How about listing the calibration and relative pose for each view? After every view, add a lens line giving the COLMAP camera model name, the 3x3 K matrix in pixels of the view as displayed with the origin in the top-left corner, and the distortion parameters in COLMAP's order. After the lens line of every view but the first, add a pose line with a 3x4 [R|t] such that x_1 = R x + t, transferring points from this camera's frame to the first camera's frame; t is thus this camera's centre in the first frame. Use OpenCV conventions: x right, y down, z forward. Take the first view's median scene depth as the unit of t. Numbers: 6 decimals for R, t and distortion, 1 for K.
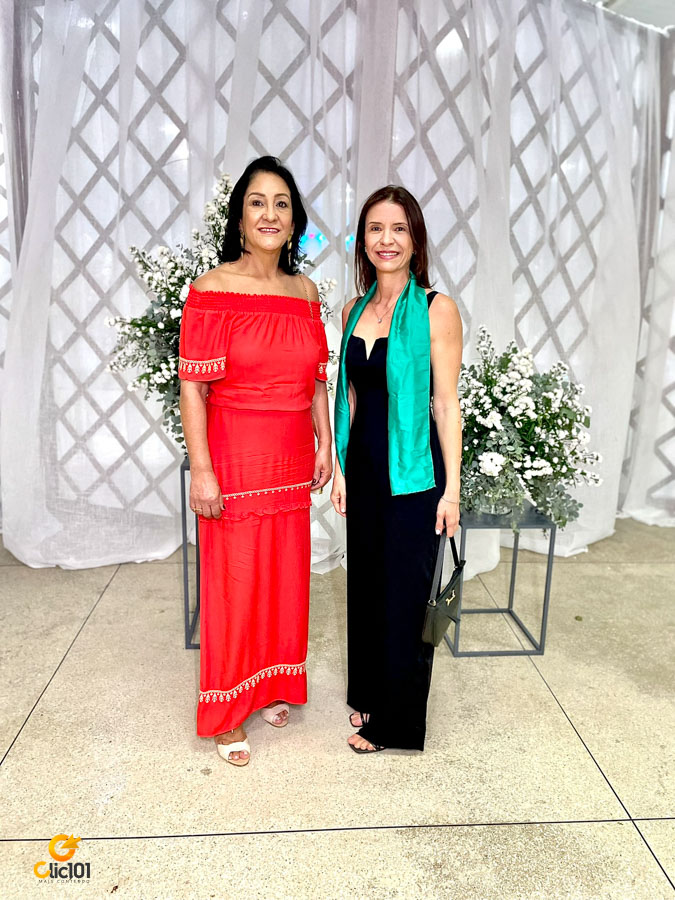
lens RADIAL K [[674.7, 0, 335.5], [0, 674.7, 445.4], [0, 0, 1]] dist [0.080853, -0.103089]
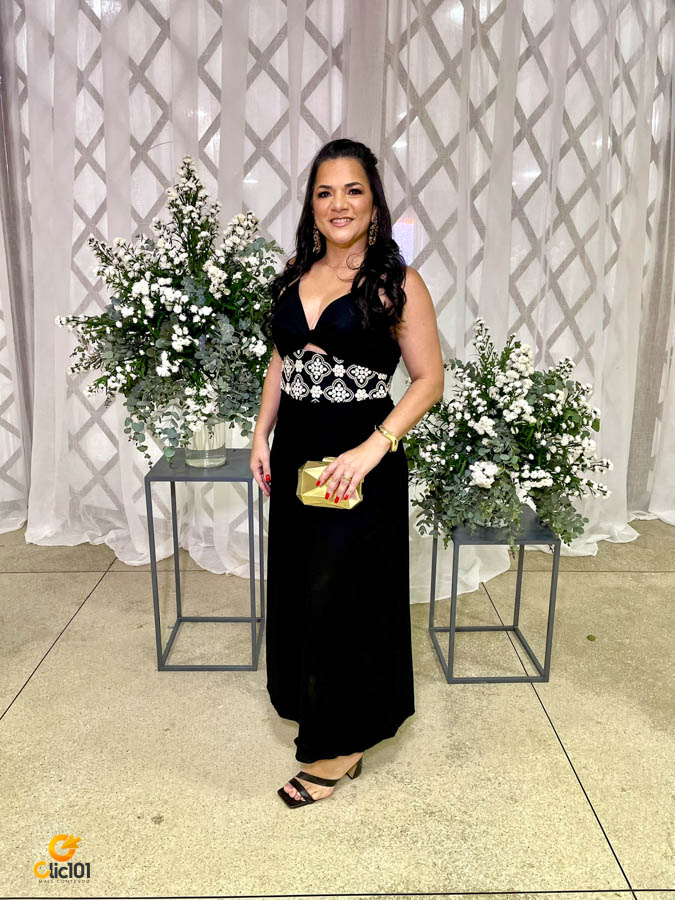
lens RADIAL K [[674.7, 0, 335.5], [0, 674.7, 445.4], [0, 0, 1]] dist [0.080853, -0.103089]
pose [[0.998682, -0.004668, -0.051120, 0.076797], [0.005659, 0.999799, 0.019245, -0.028193], [0.051020, -0.019509, 0.998507, 0.093167]]
